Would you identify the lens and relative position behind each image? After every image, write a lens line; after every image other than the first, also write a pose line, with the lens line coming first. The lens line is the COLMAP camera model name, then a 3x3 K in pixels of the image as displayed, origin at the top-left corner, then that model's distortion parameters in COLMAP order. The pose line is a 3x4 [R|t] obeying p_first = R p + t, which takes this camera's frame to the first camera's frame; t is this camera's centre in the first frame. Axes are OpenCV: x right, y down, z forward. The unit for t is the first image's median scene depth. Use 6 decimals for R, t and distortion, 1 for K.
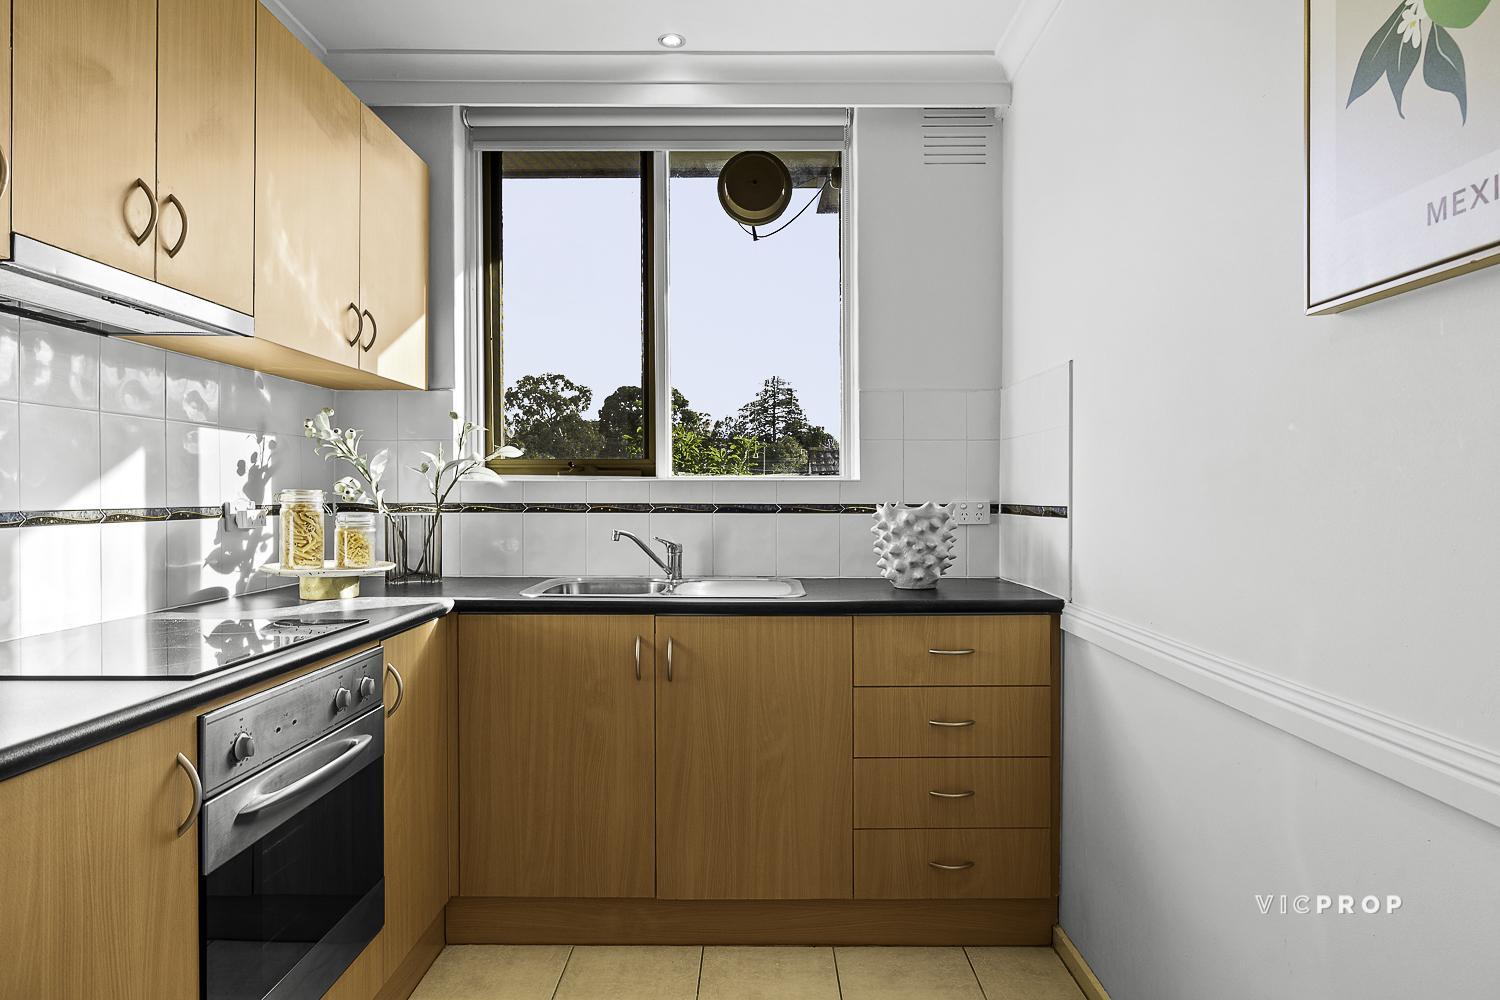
lens RADIAL K [[878.4, 0, 749.0], [0, 878.4, 505.6], [0, 0, 1]] dist [-0.008880, 0.000672]
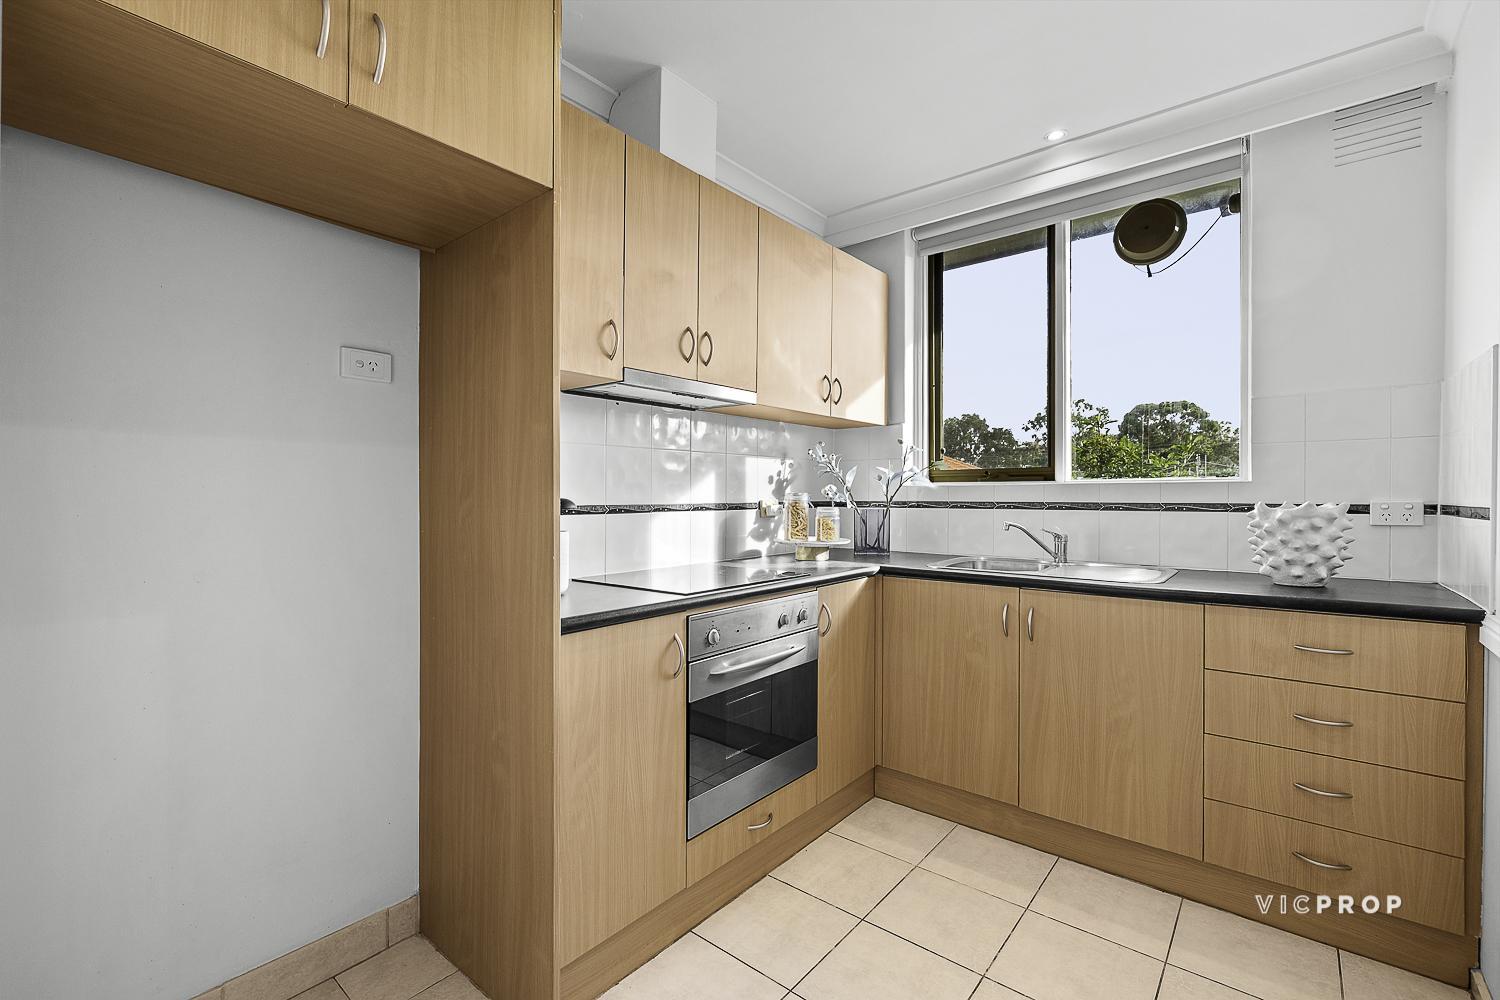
lens RADIAL K [[636.1, 0, 750.0], [0, 636.1, 500.0], [0, 0, 1]] dist [-0.002854, -0.000059]
pose [[0.780110, 0.002651, -0.625636, 0.156062], [-0.005823, 0.999978, -0.003024, -0.000381], [0.625615, 0.006002, 0.780109, 0.015120]]
